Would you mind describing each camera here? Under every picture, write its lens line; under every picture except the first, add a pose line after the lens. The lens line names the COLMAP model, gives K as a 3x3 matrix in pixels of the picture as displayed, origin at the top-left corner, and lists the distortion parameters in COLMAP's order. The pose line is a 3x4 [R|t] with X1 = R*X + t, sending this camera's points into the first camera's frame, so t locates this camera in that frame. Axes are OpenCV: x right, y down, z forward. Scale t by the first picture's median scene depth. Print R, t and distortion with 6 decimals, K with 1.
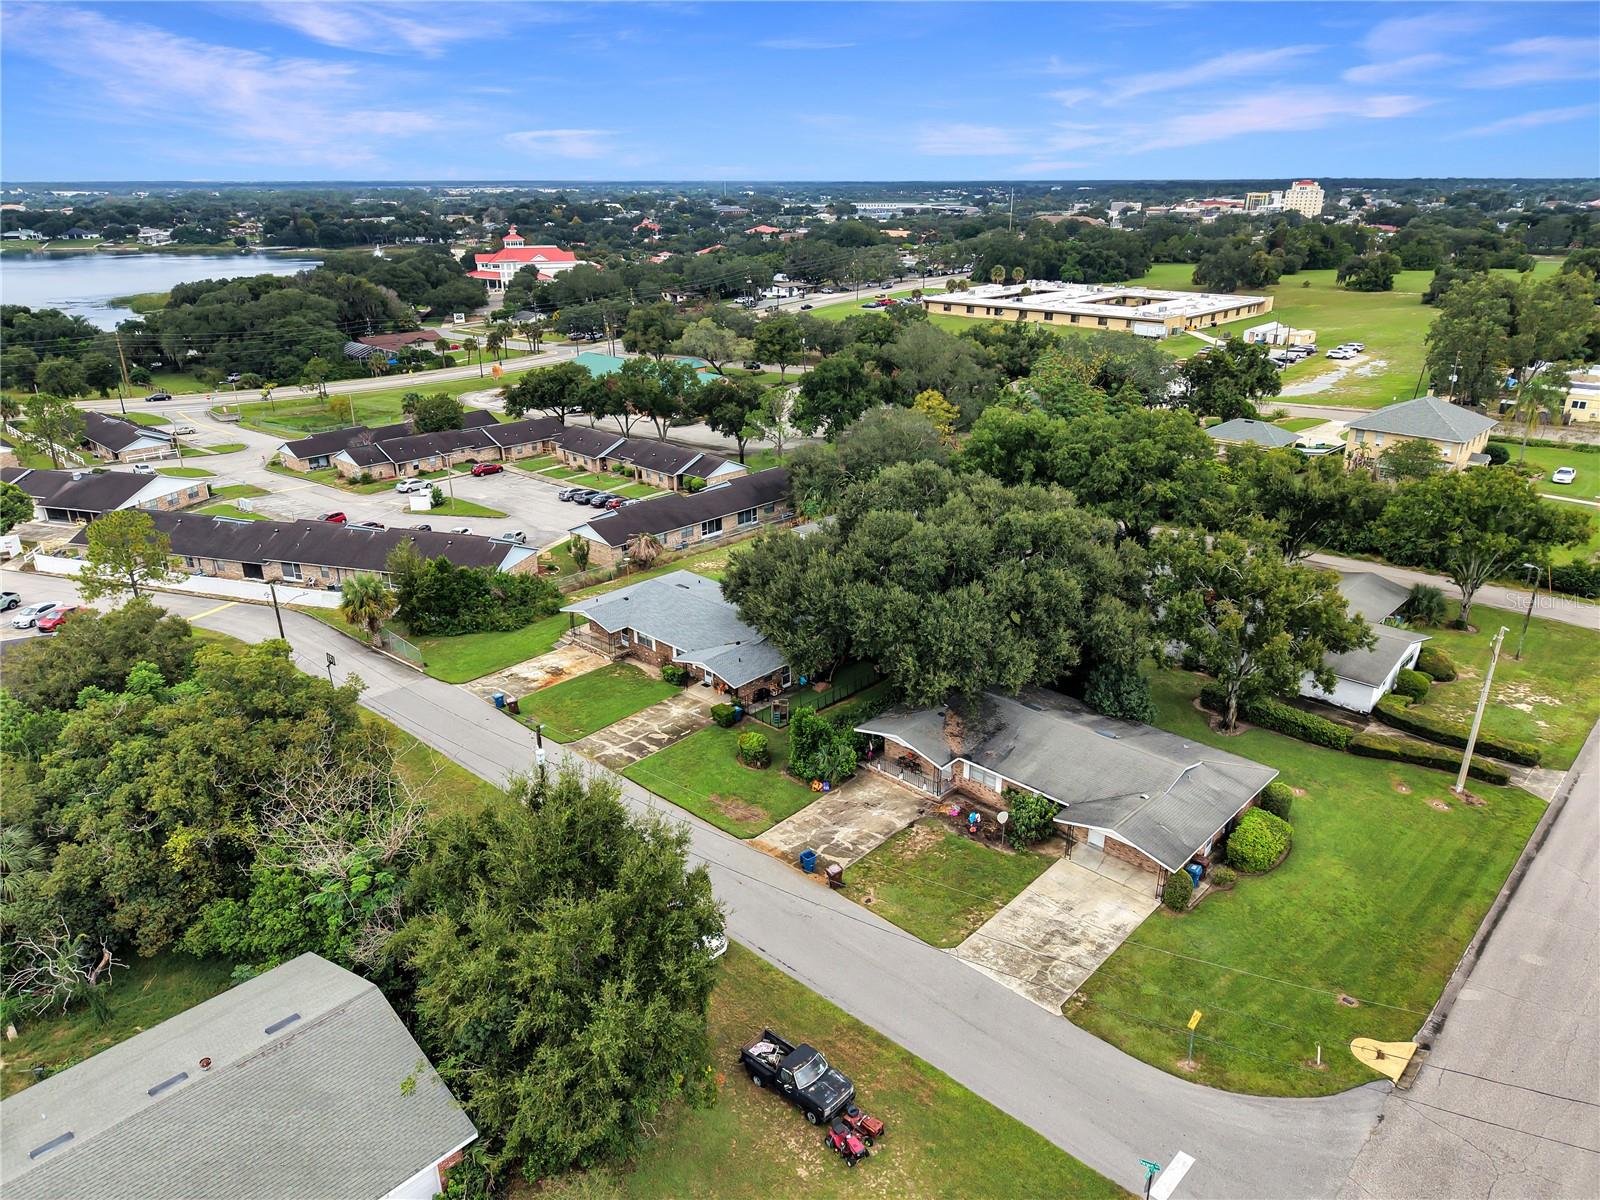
lens RADIAL K [[1074.5, 0, 800.0], [0, 1074.5, 600.0], [0, 0, 1]] dist [0.044512, -0.055242]
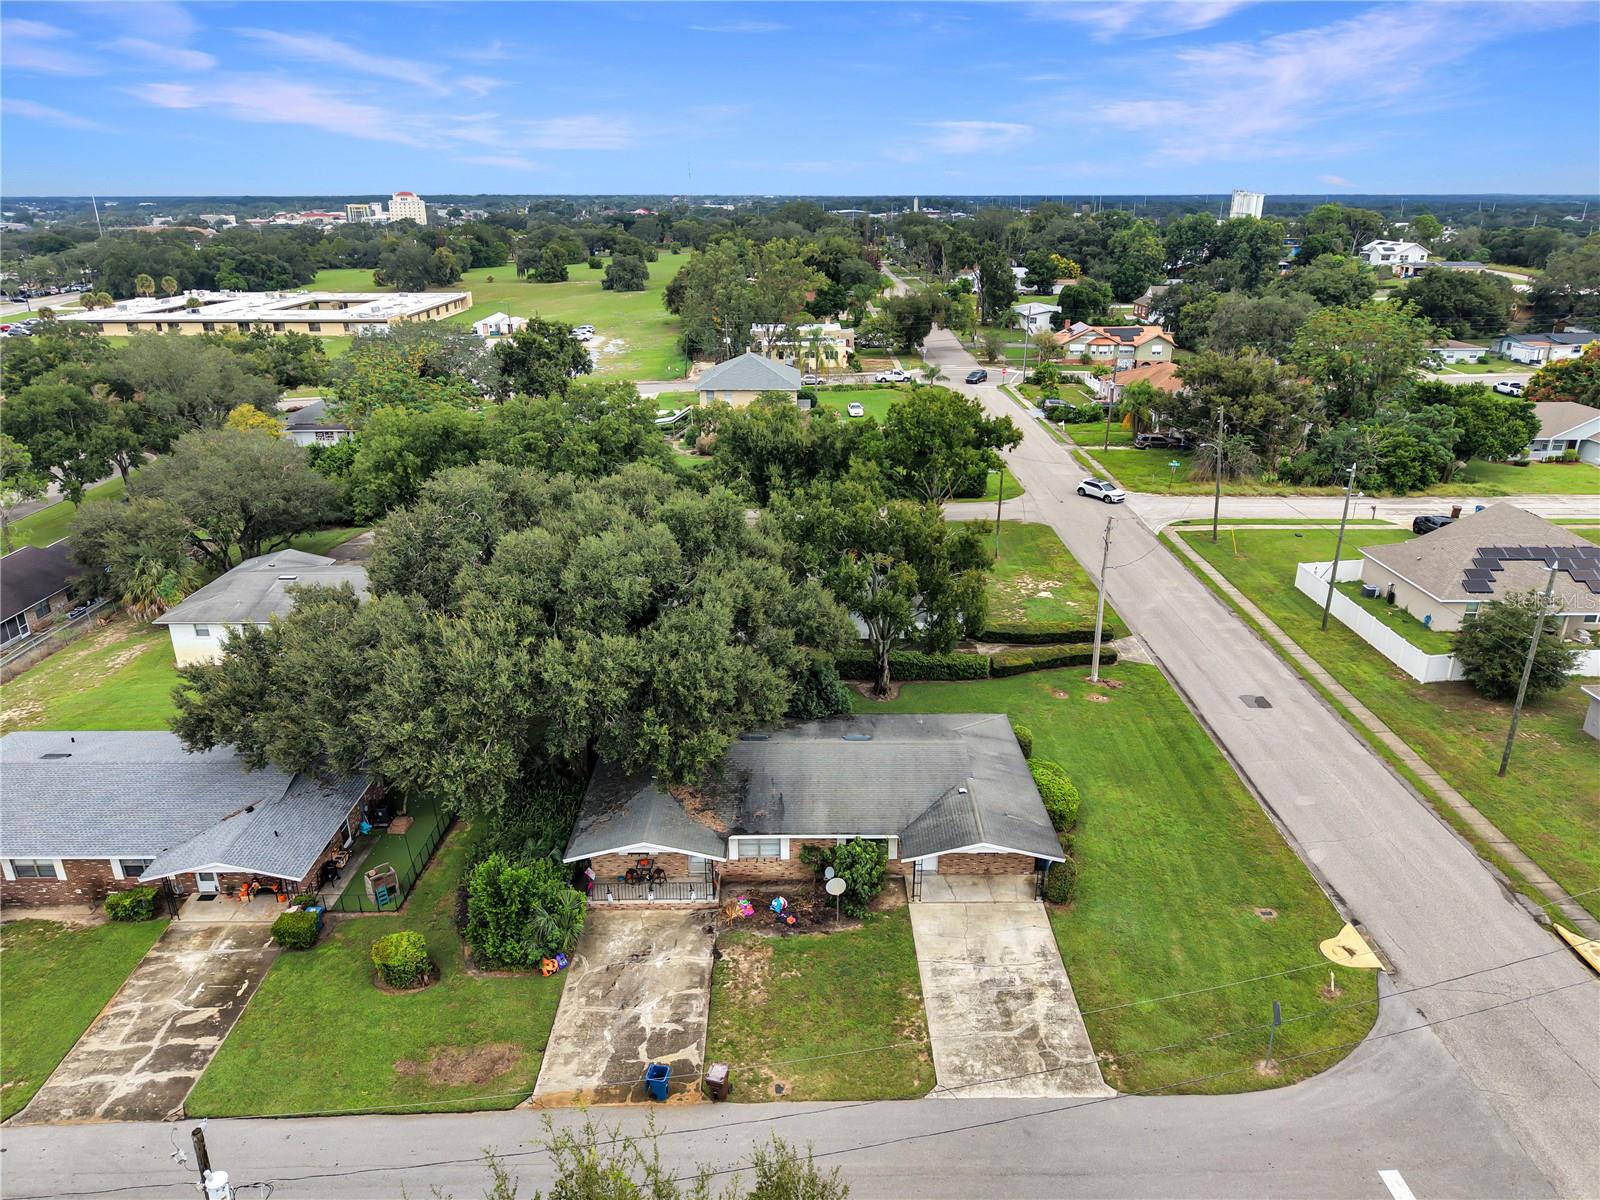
lens RADIAL K [[1072.3, 0, 807.2], [0, 1072.3, 598.7], [0, 0, 1]] dist [0.026647, -0.026834]
pose [[0.717085, -0.245192, 0.652434, -0.216861], [0.254543, 0.963549, 0.082346, -0.048285], [-0.648842, 0.107023, 0.753359, 0.348776]]
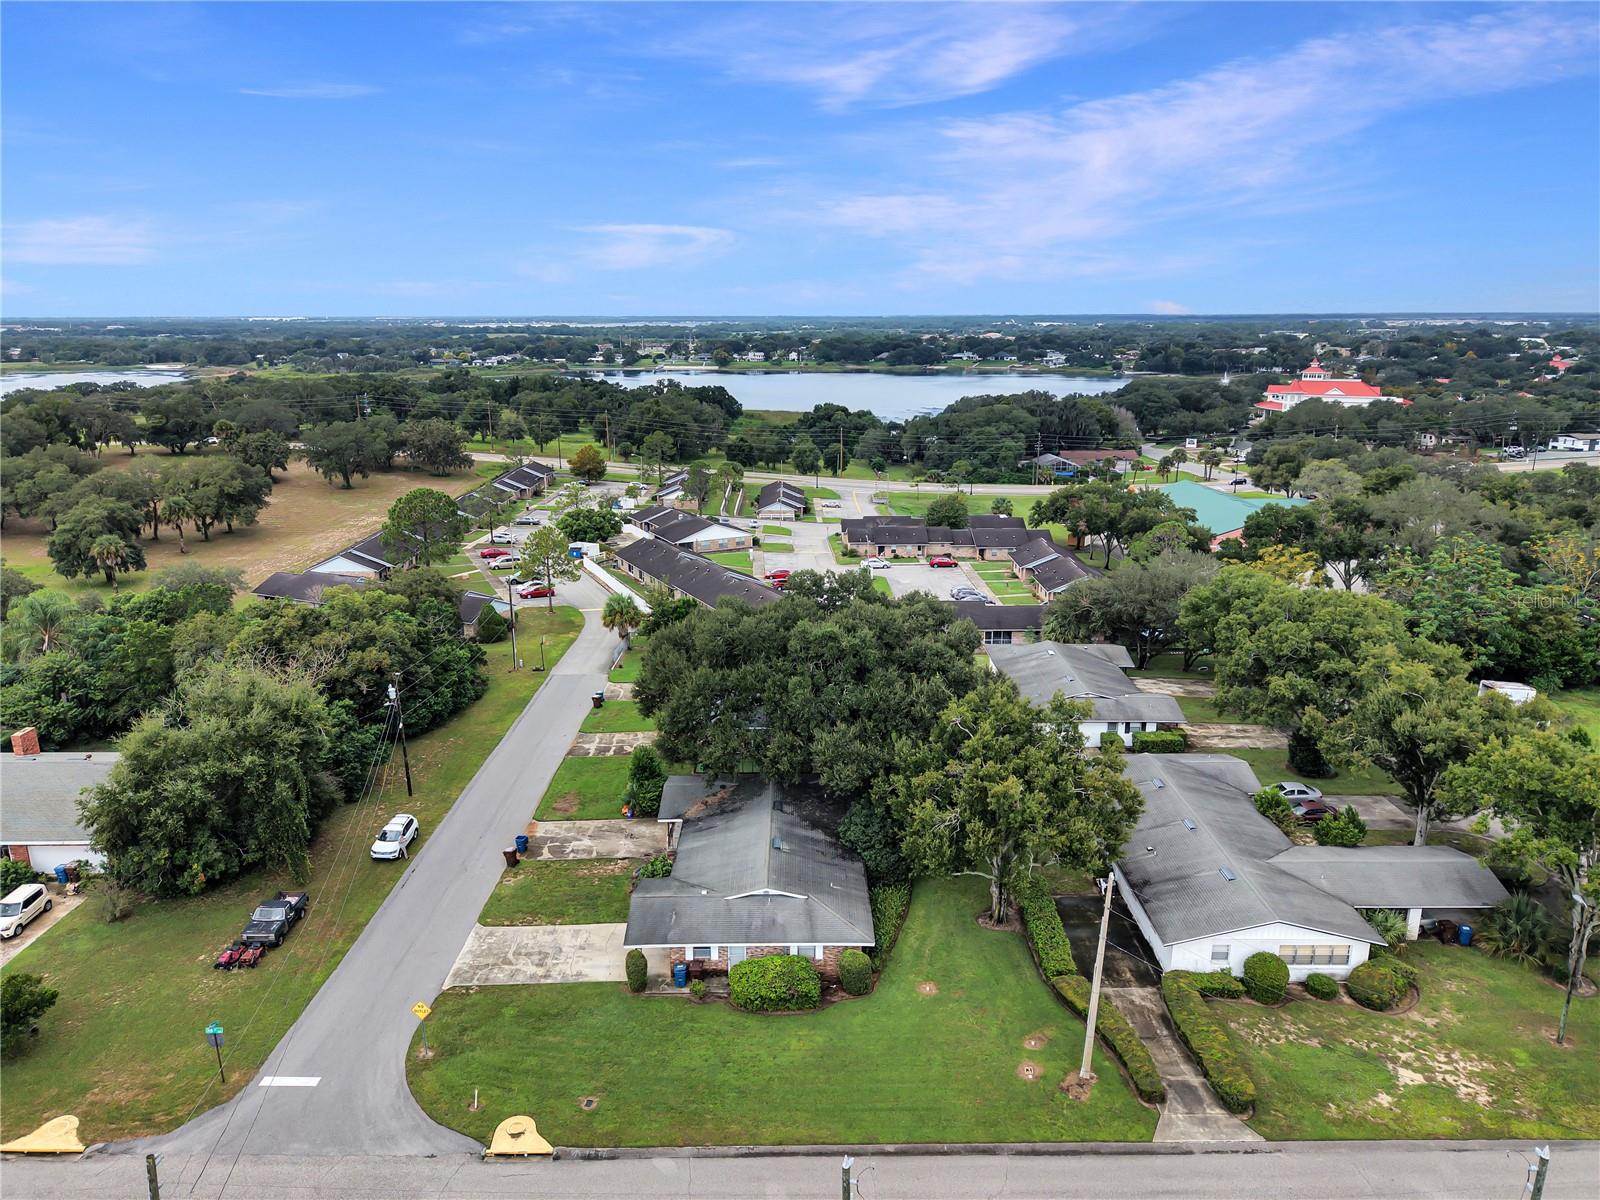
lens RADIAL K [[1074.5, 0, 800.0], [0, 1074.5, 600.0], [0, 0, 1]] dist [0.044512, -0.055242]
pose [[0.693015, 0.185360, -0.696687, 0.838532], [-0.260875, 0.965369, -0.002654, -0.087781], [0.672068, 0.183587, 0.717371, 0.214475]]
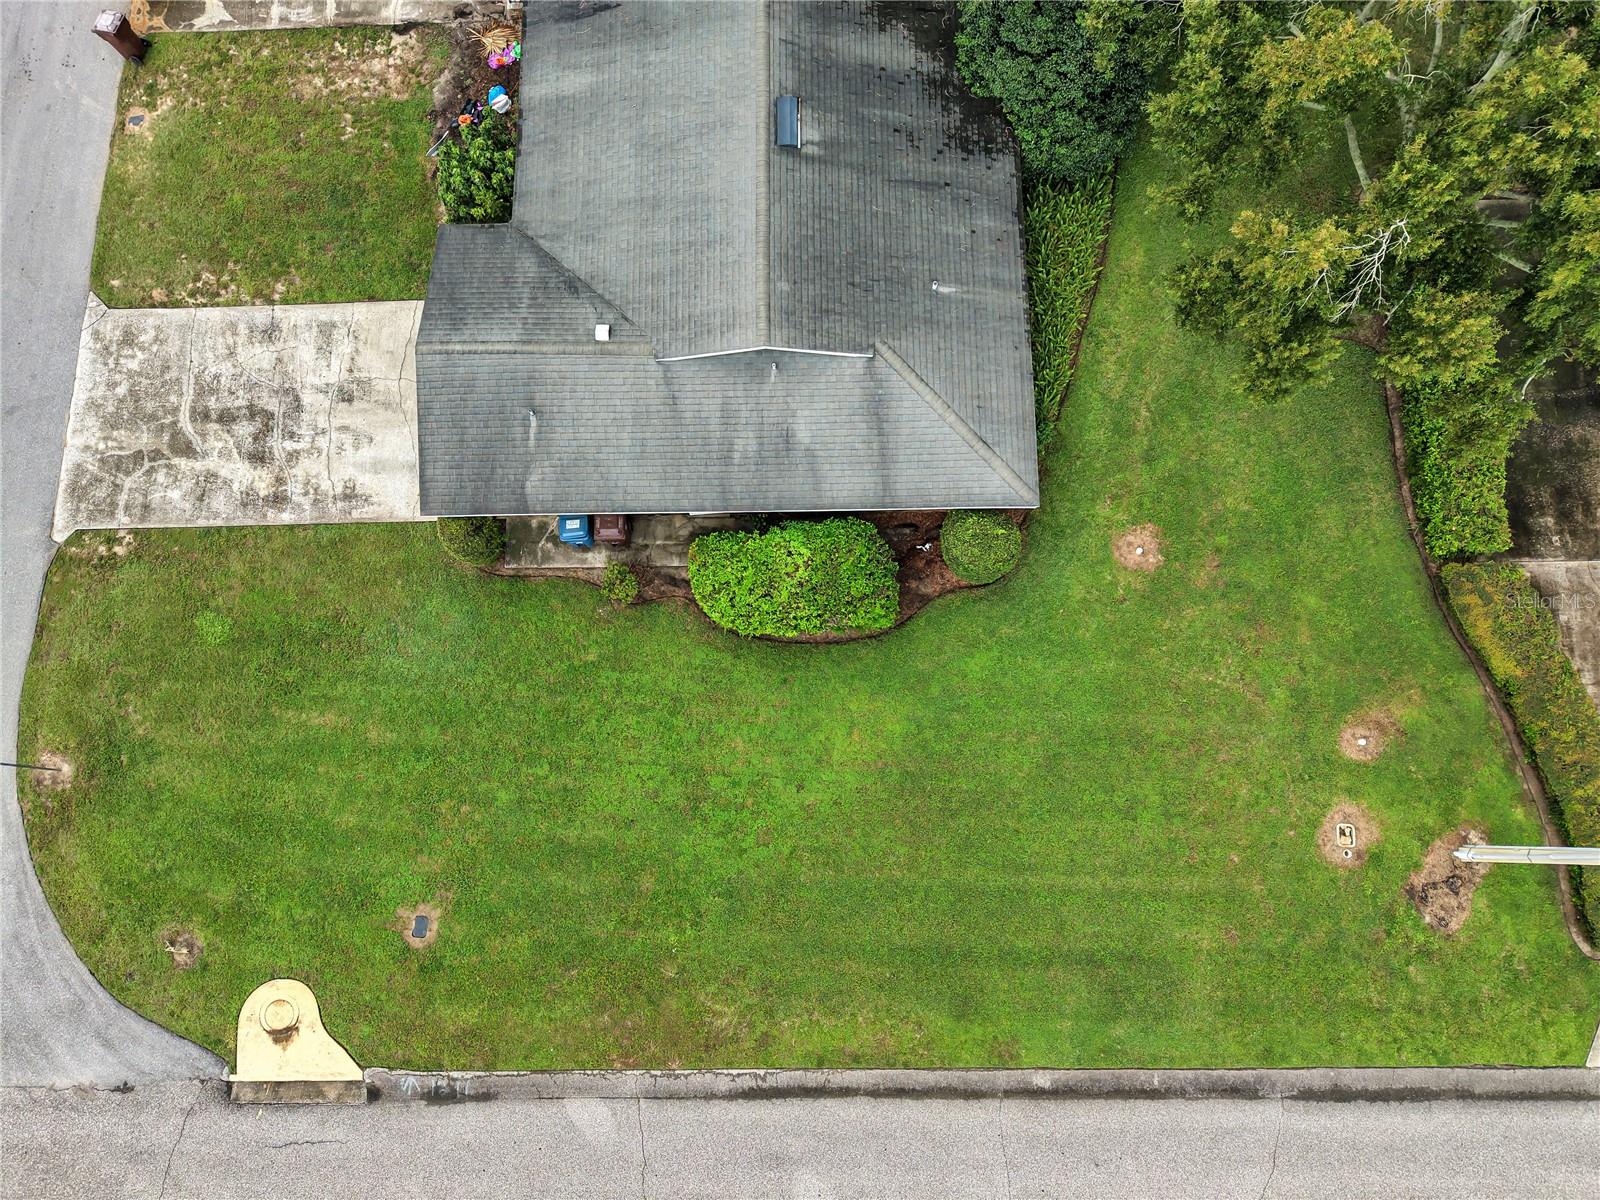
lens RADIAL K [[1072.3, 0, 807.2], [0, 1072.3, 598.7], [0, 0, 1]] dist [0.026647, -0.026834]
pose [[0.697704, 0.698509, -0.159039, 0.400702], [-0.250937, 0.446231, 0.859016, -0.105176], [0.670999, -0.559431, 0.486619, 0.641747]]
